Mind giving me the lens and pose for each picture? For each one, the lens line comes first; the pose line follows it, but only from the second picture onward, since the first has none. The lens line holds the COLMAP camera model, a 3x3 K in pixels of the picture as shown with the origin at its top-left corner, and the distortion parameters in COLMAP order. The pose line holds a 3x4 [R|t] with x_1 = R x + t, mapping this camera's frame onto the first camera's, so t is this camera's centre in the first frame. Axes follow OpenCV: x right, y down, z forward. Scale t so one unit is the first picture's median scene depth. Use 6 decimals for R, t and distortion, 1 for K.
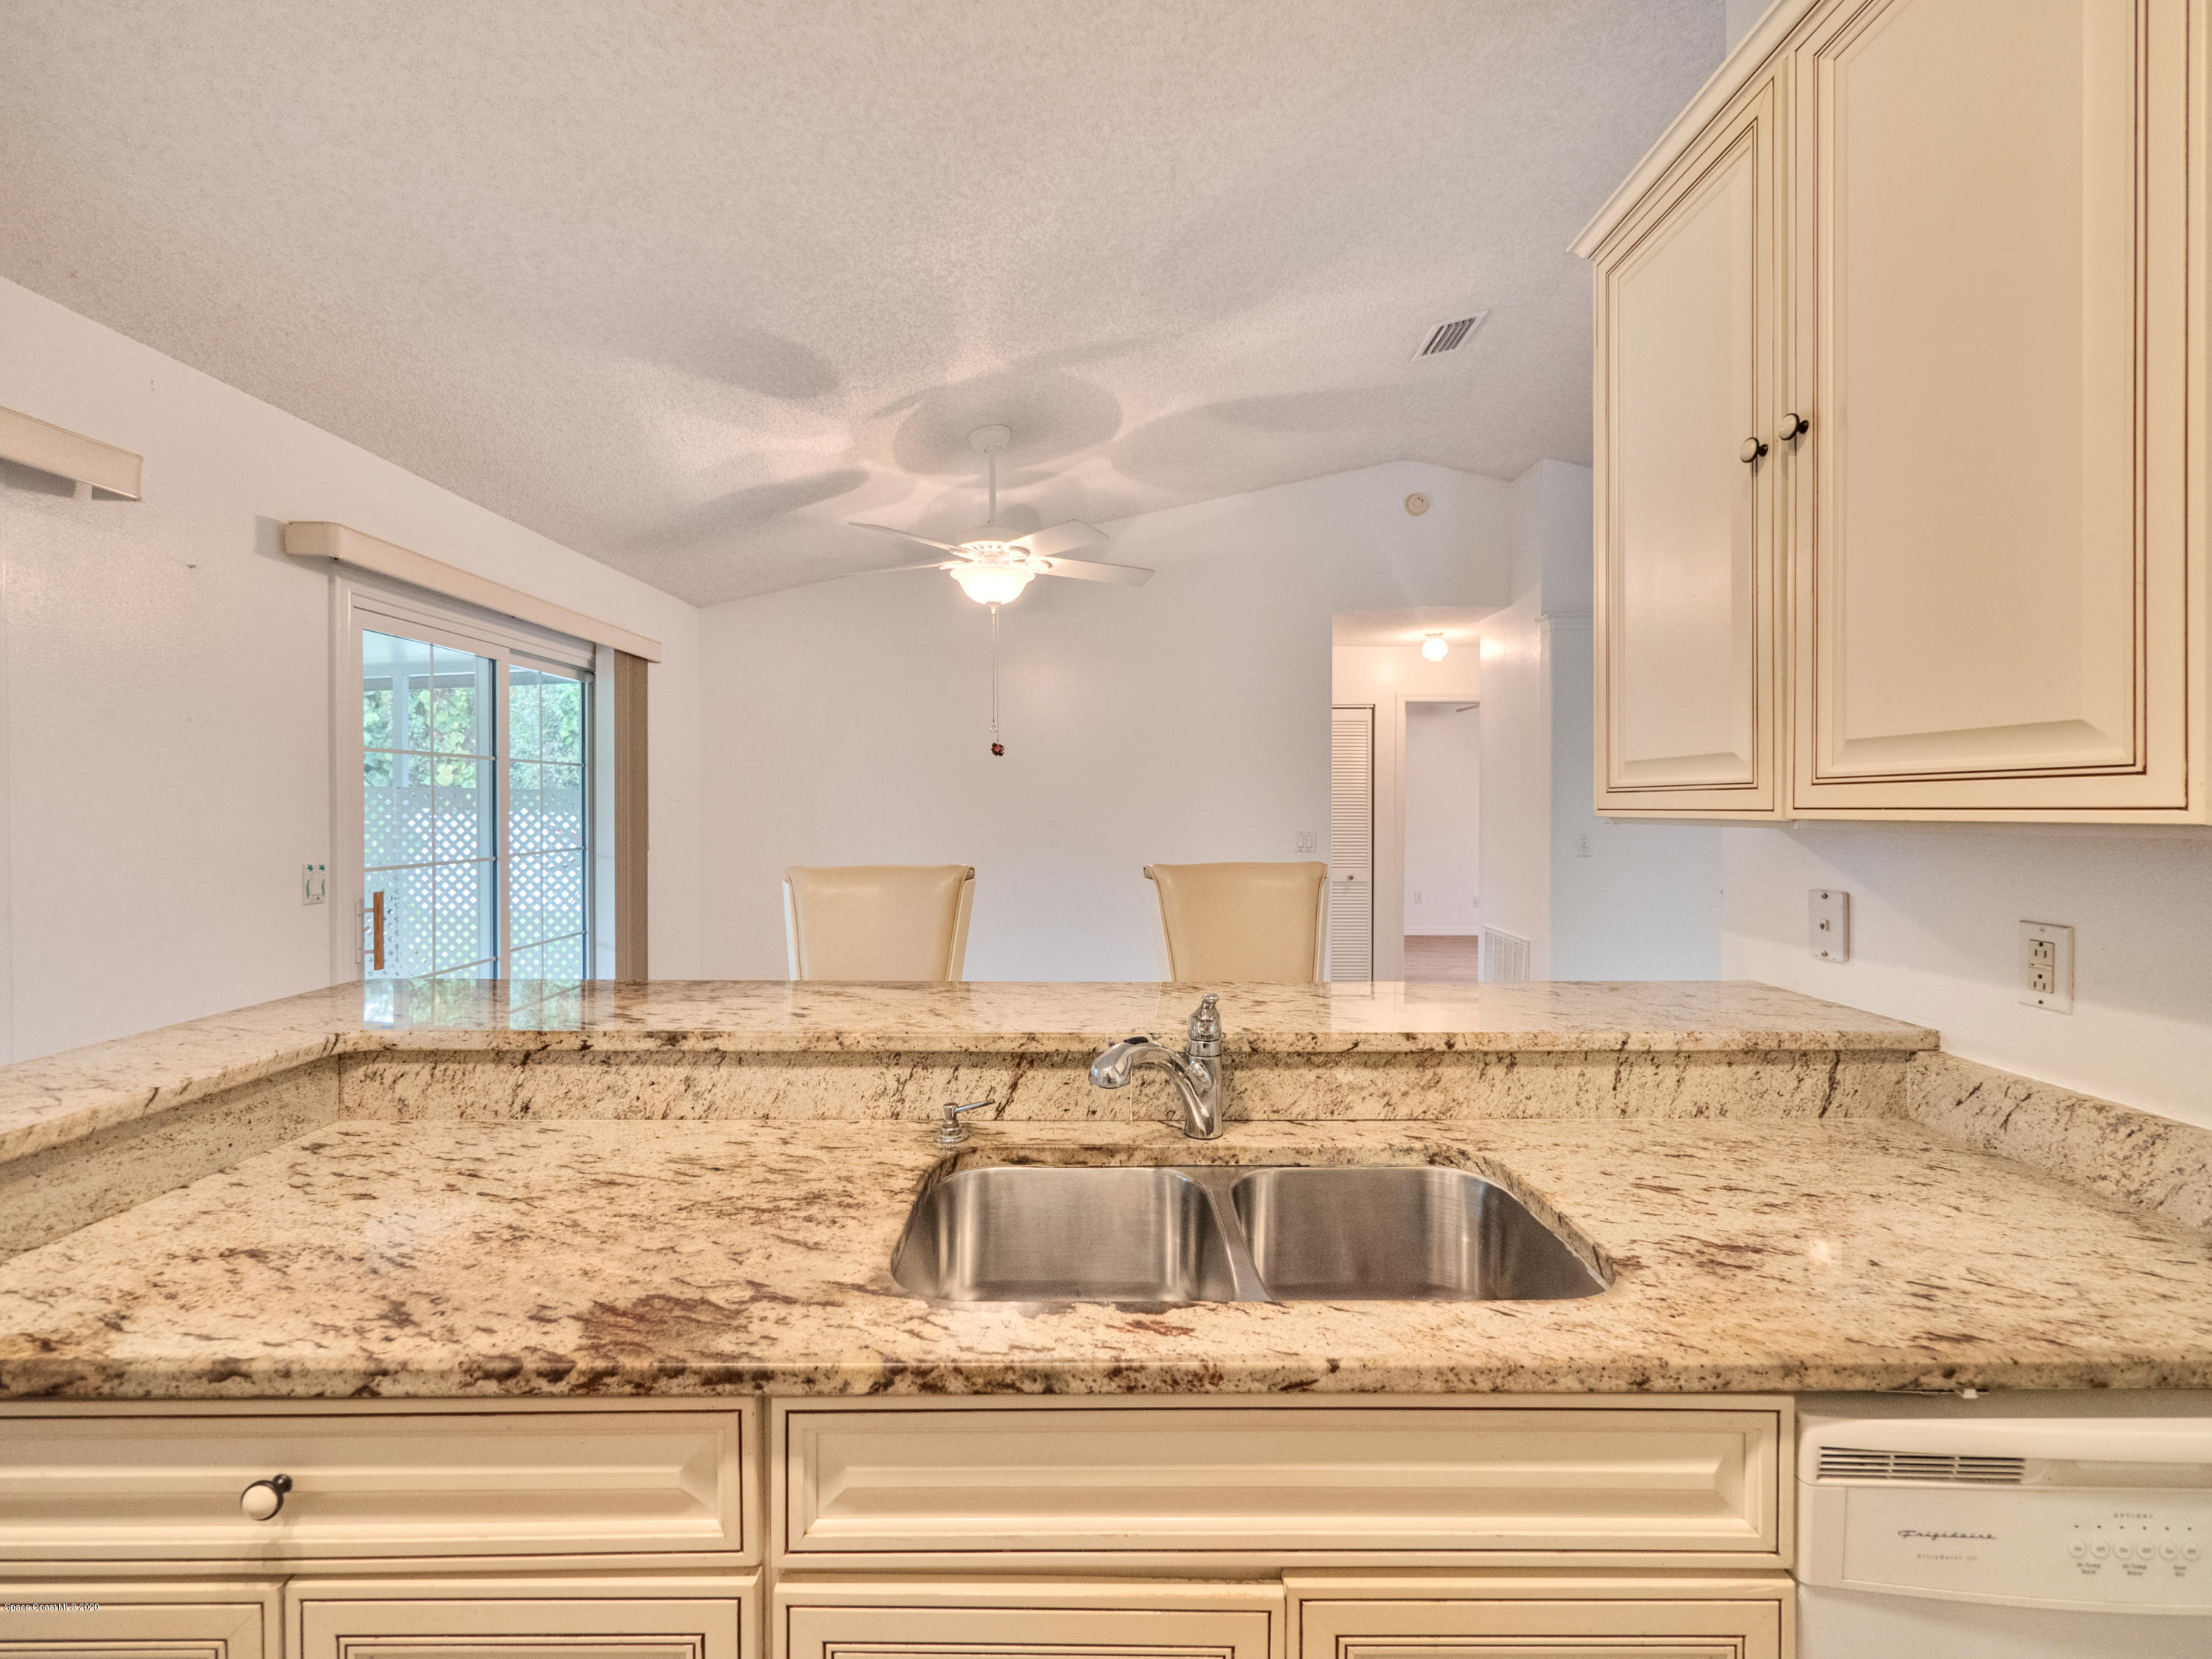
lens RADIAL K [[949.0, 0, 1123.7], [0, 949.0, 810.9], [0, 0, 1]] dist [-0.002198, 0.001715]
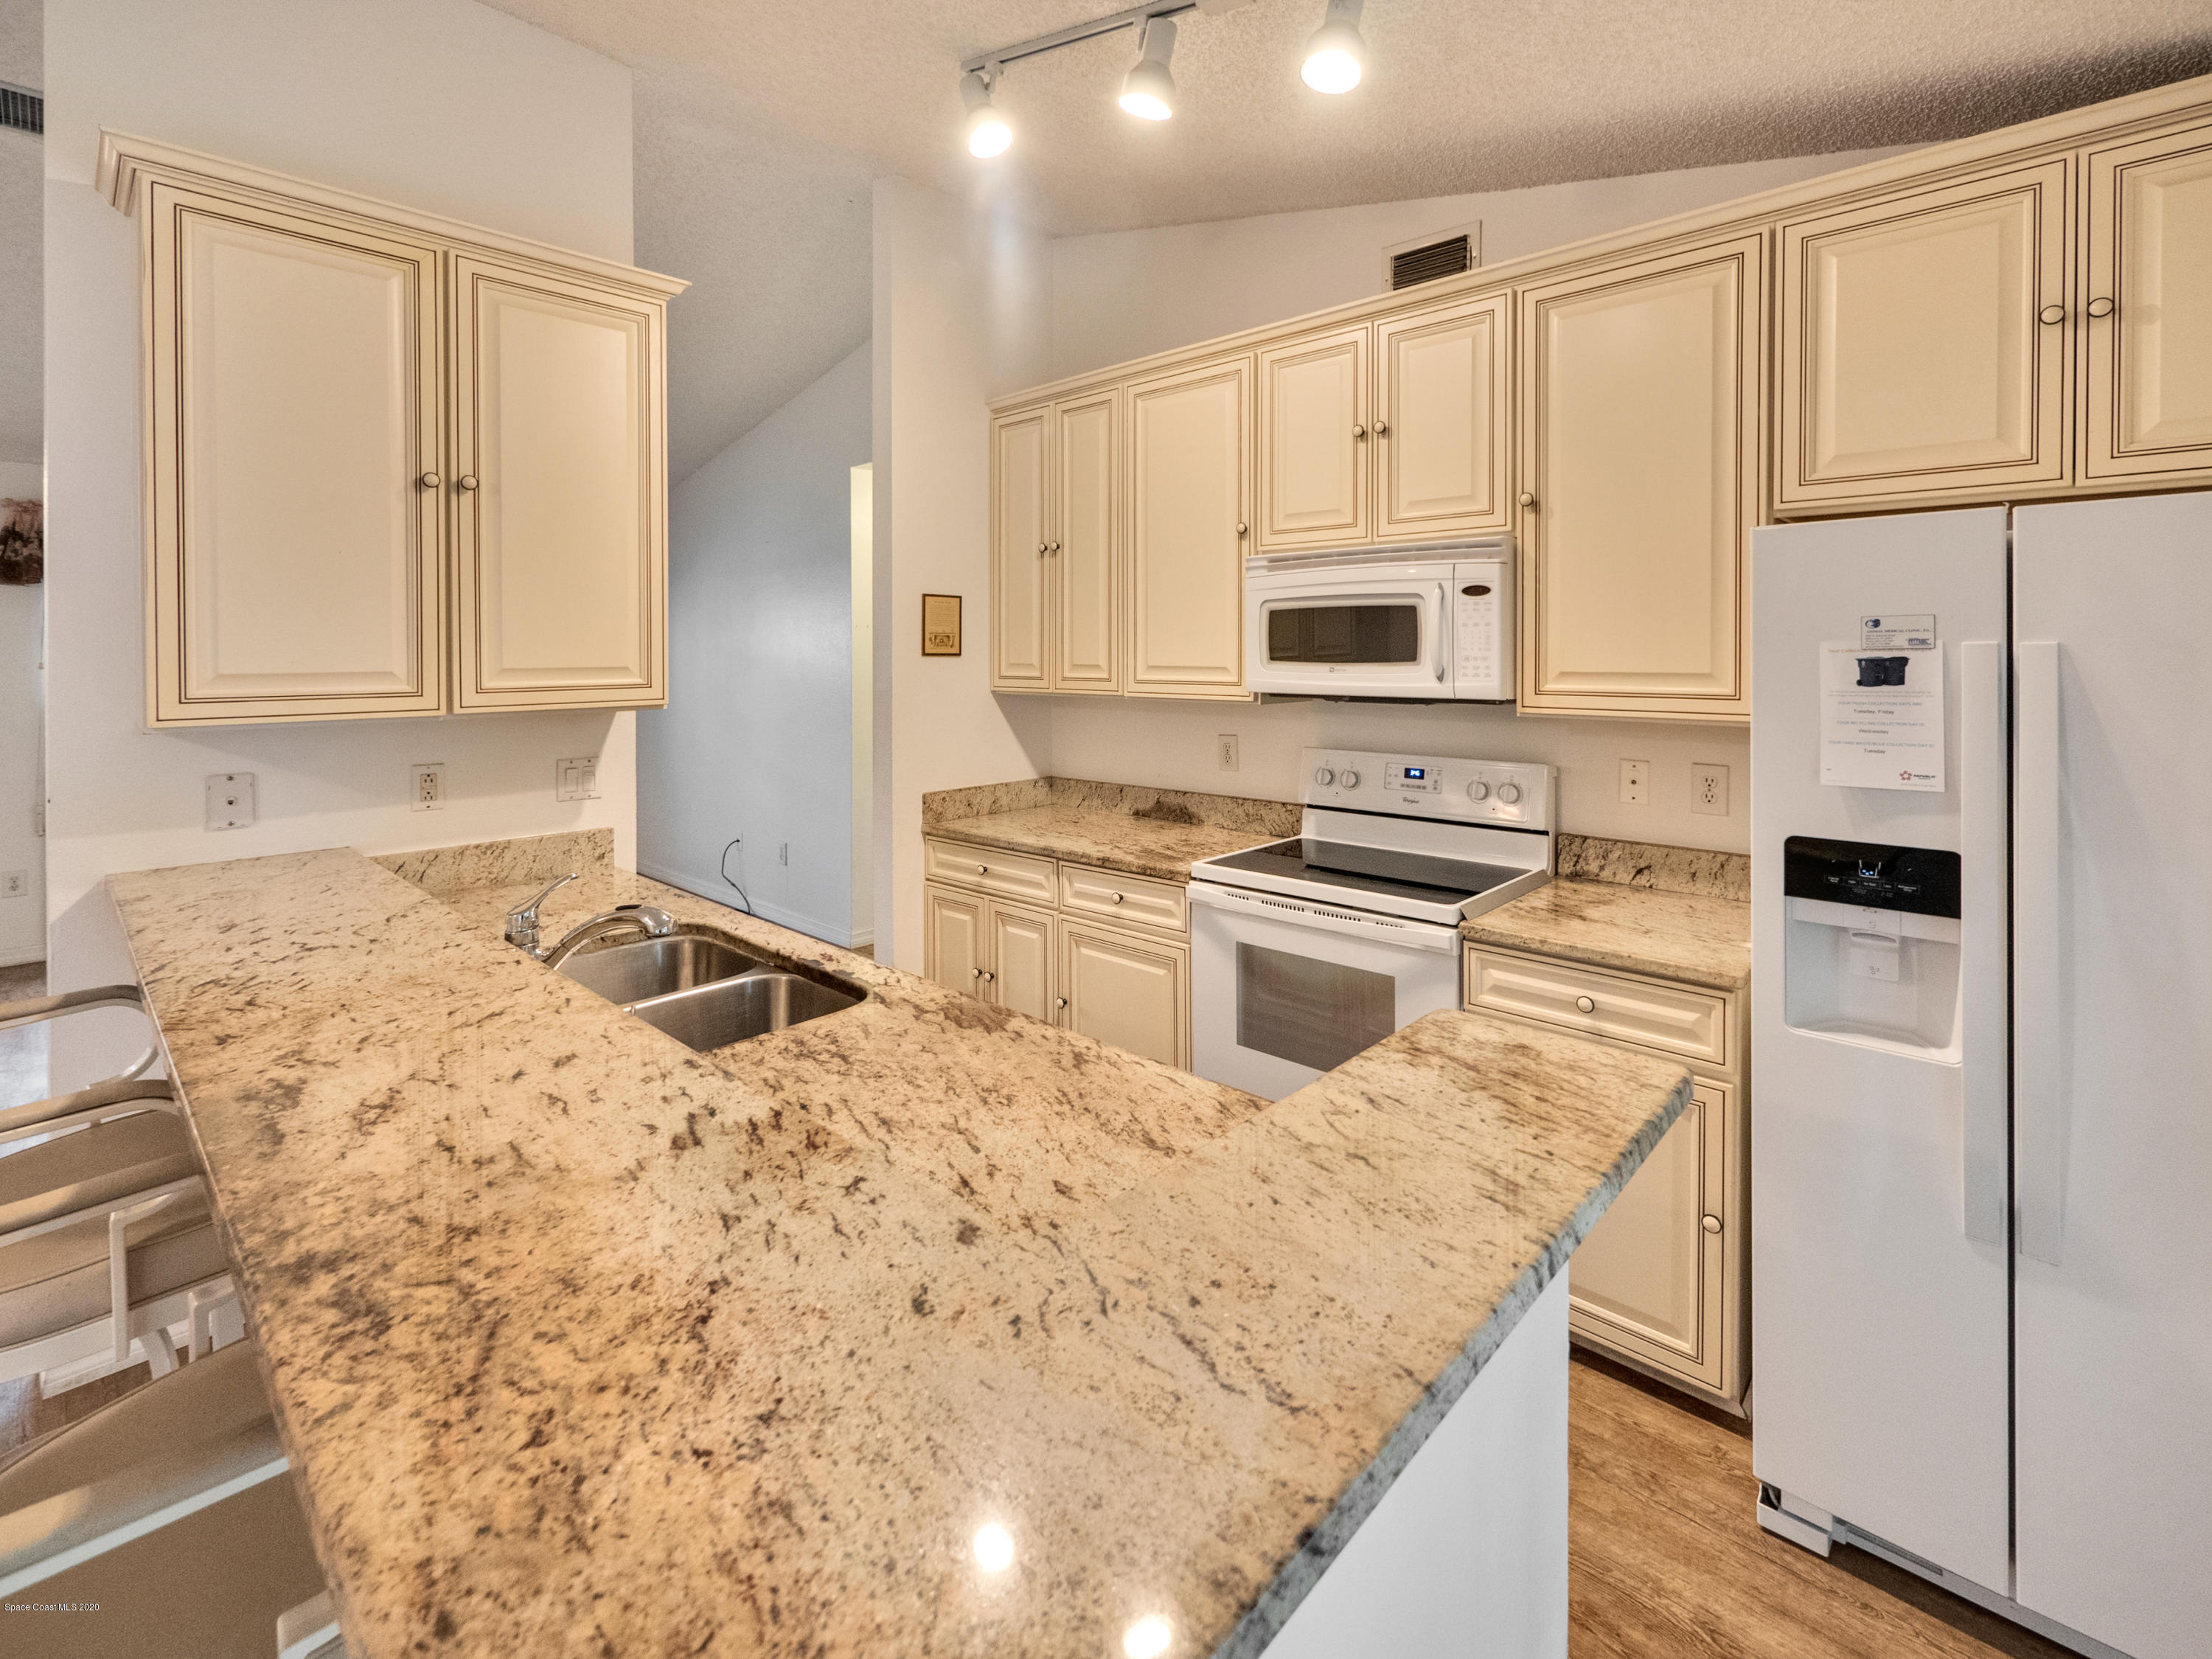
lens RADIAL K [[993.6, 0, 1149.3], [0, 993.6, 654.2], [0, 0, 1]] dist [-0.001796, 0.000419]
pose [[-0.748306, 0.005746, 0.663329, -1.260577], [0.005666, 0.999981, -0.002270, -0.077213], [-0.663329, 0.002059, -0.748325, 1.396205]]
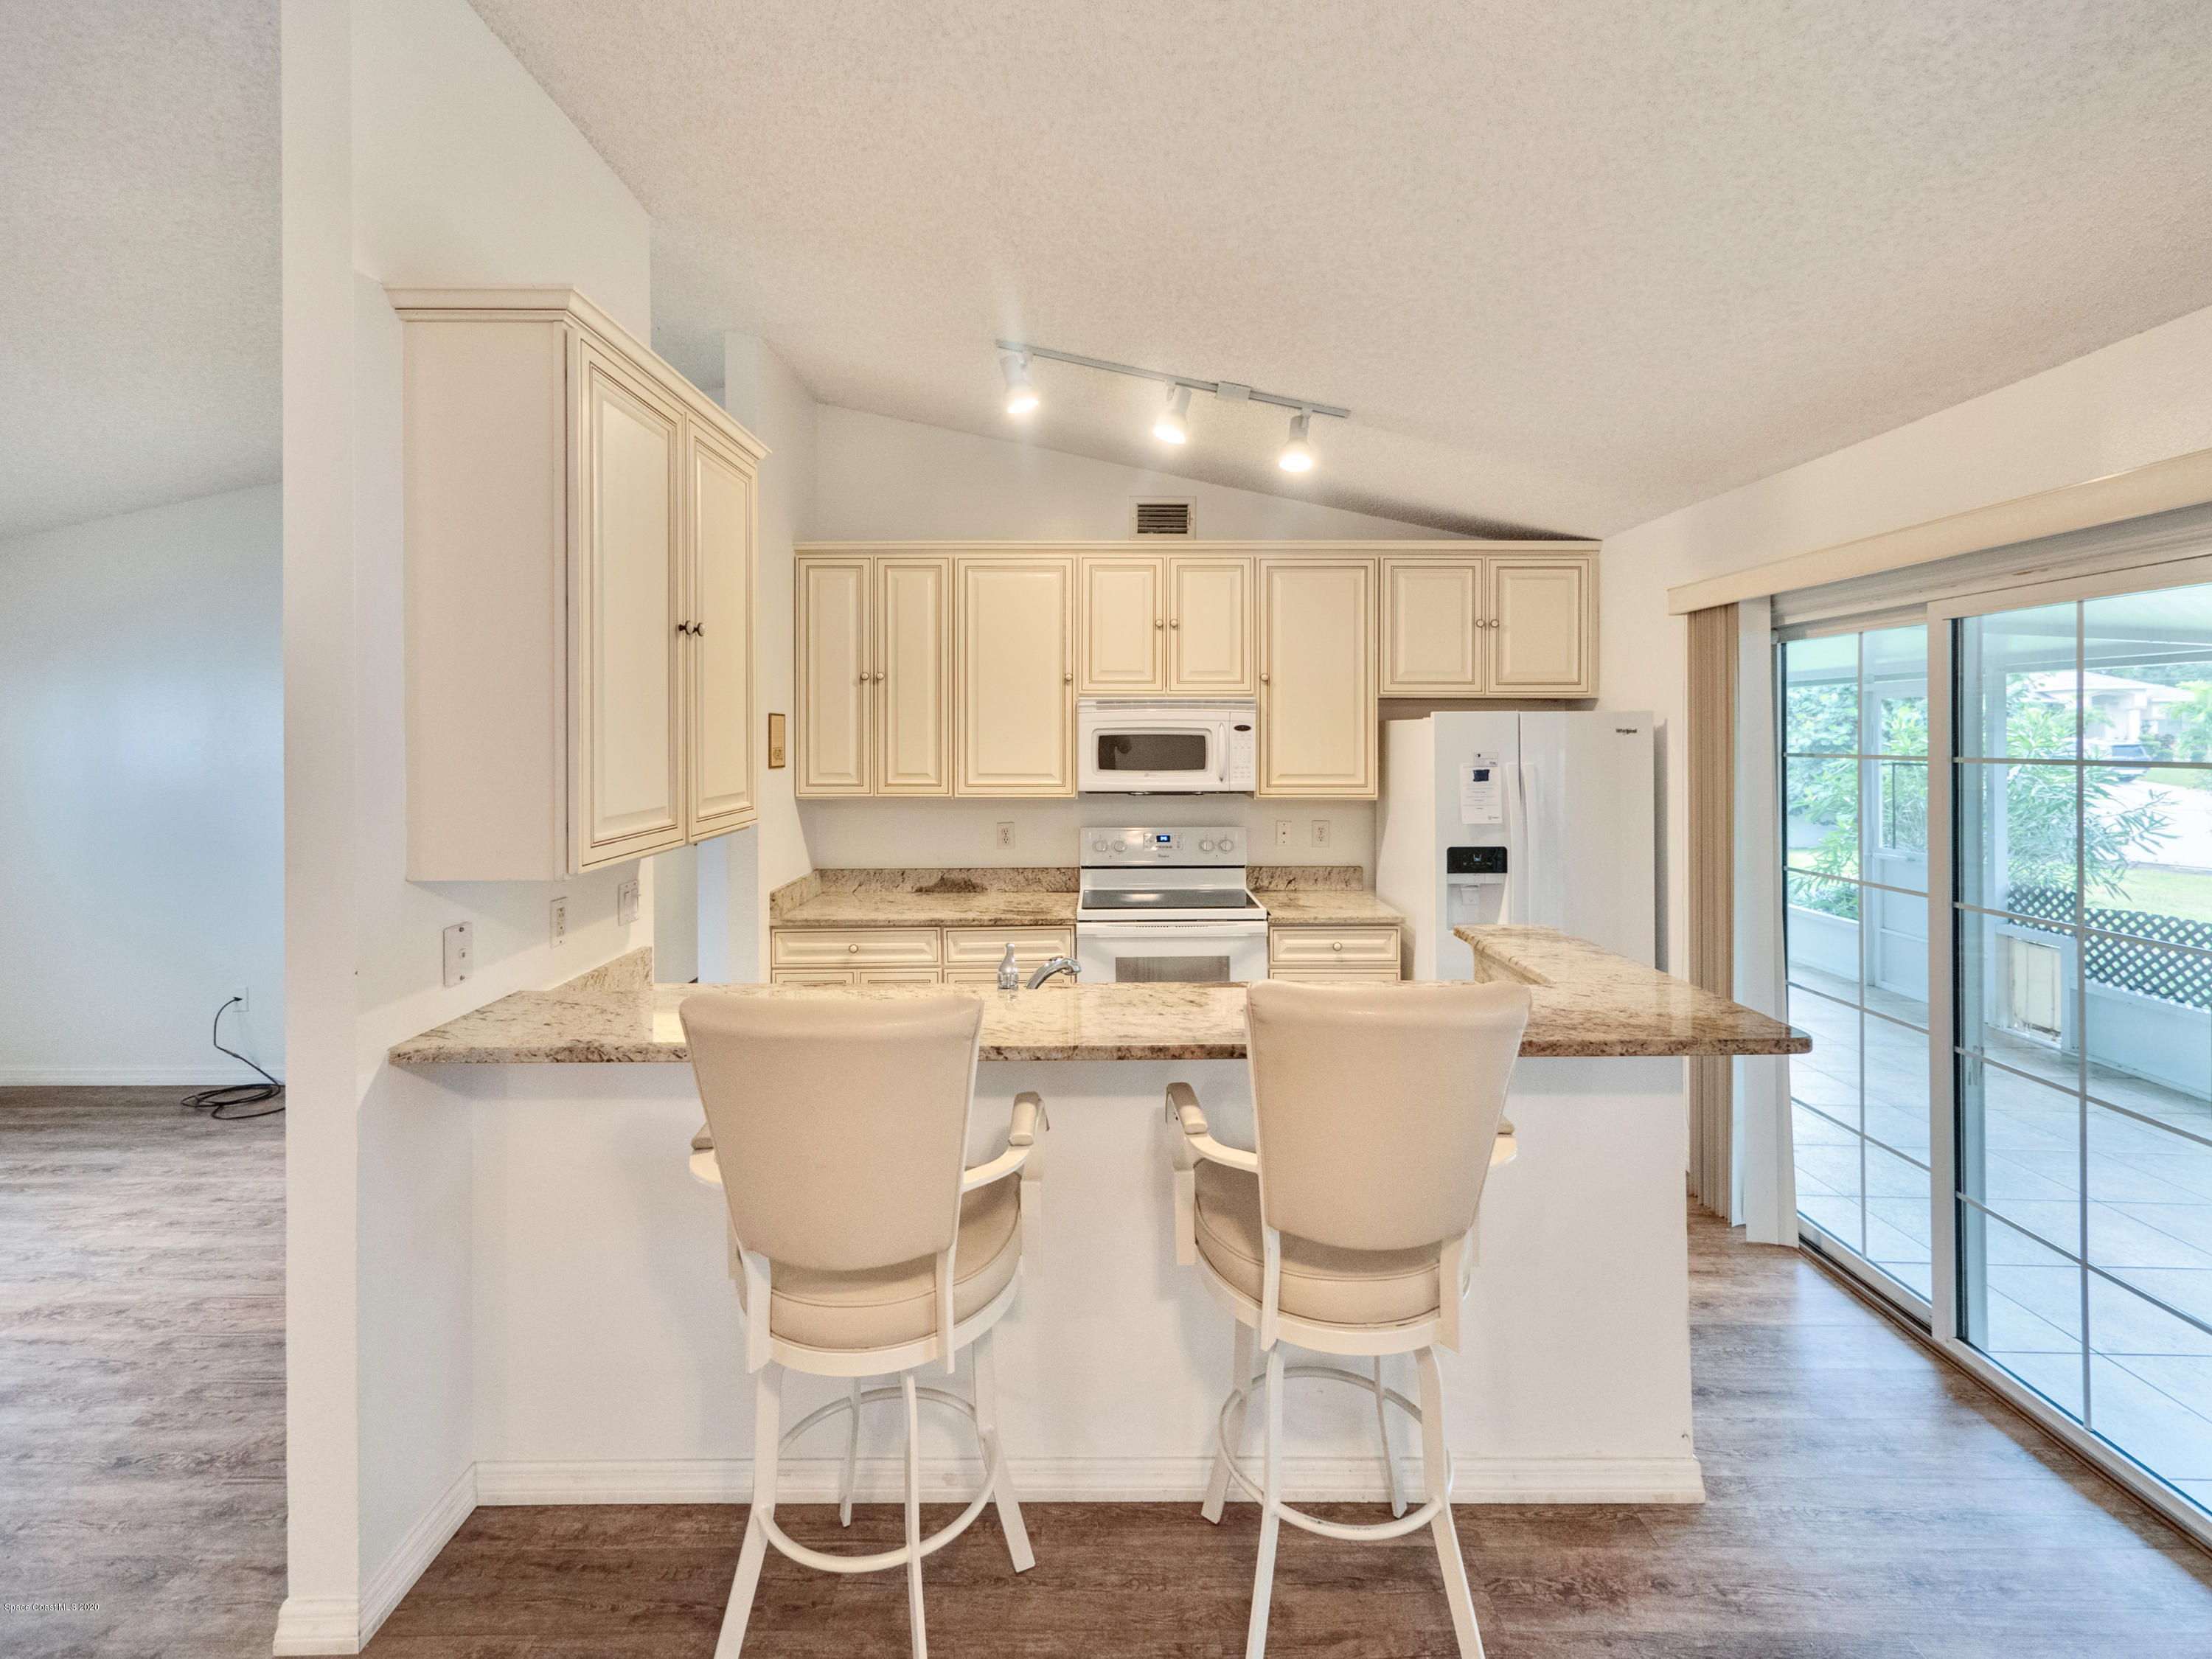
lens RADIAL K [[949.0, 0, 1079.2], [0, 949.0, 726.4], [0, 0, 1]] dist [-0.002198, 0.001715]
pose [[-0.999892, 0.005885, -0.013500, 0.081992], [0.006004, 0.999943, -0.008818, -0.178648], [0.013447, -0.008898, -0.999870, 2.664825]]
